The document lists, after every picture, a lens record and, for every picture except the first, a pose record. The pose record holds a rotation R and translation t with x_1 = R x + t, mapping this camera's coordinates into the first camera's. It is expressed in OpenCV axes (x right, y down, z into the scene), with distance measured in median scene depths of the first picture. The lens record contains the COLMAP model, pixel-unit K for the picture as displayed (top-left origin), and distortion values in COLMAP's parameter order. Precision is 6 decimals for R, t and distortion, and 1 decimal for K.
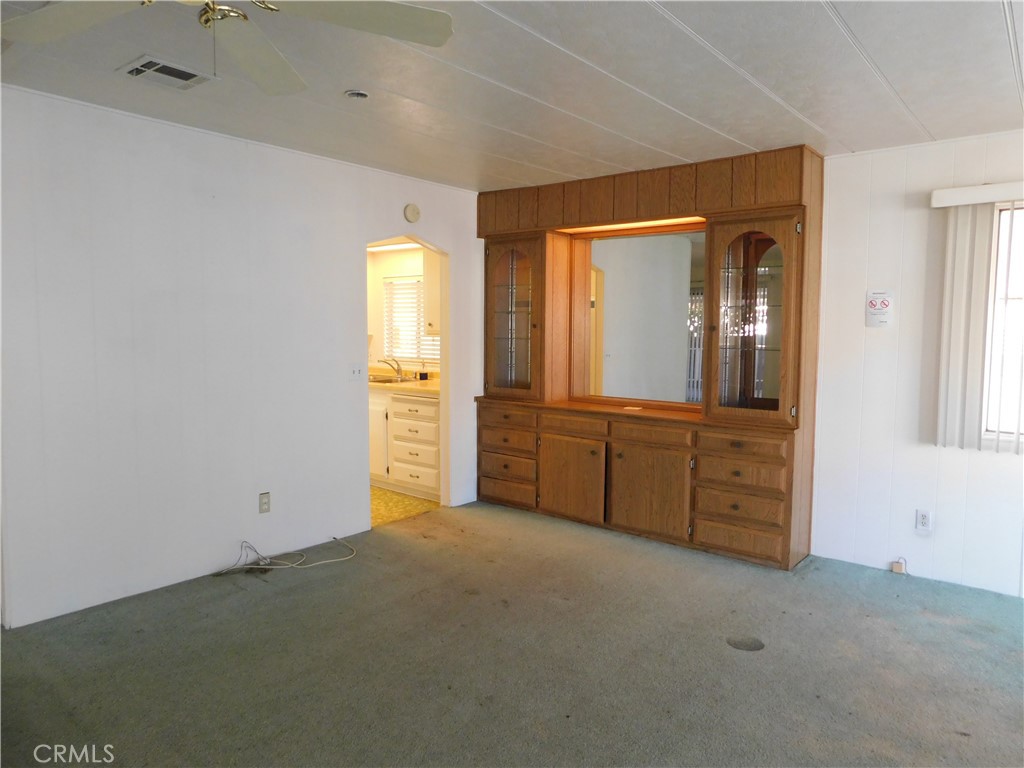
lens RADIAL K [[688.4, 0, 513.1], [0, 688.4, 380.7], [0, 0, 1]] dist [-0.058876, 0.055819]
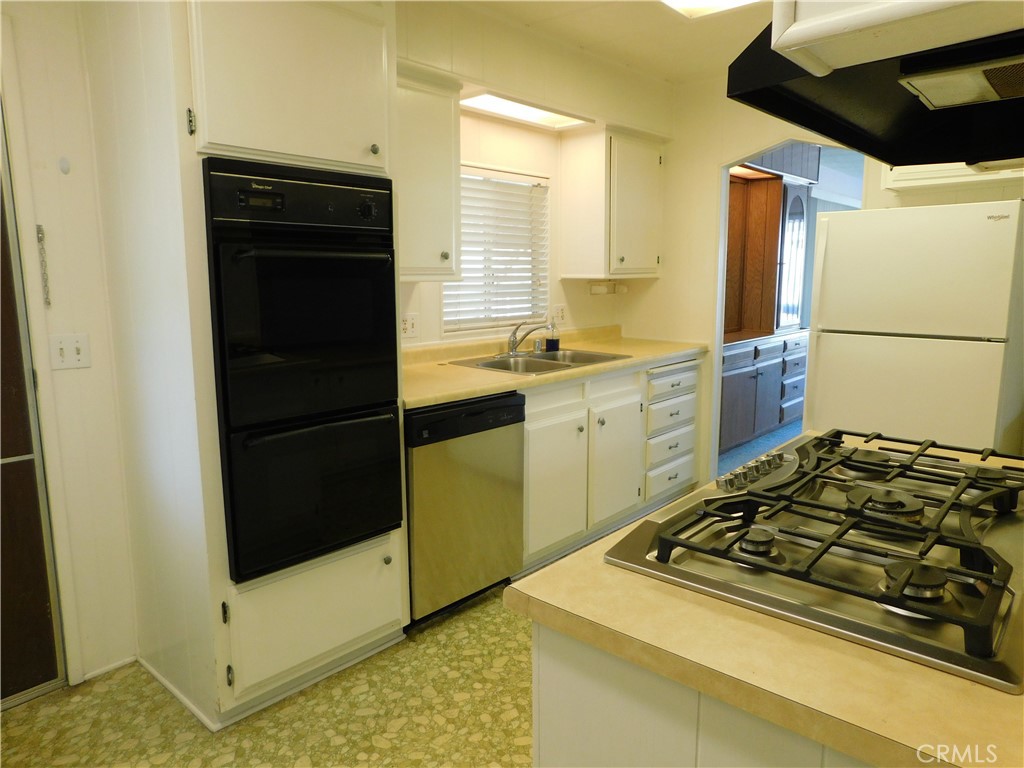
lens RADIAL K [[688.4, 0, 513.1], [0, 688.4, 380.7], [0, 0, 1]] dist [-0.058876, 0.055819]
pose [[0.033069, -0.166793, 0.985437, -0.737830], [0.086882, 0.982724, 0.163419, -0.077814], [-0.995670, 0.080213, 0.046989, 1.000282]]
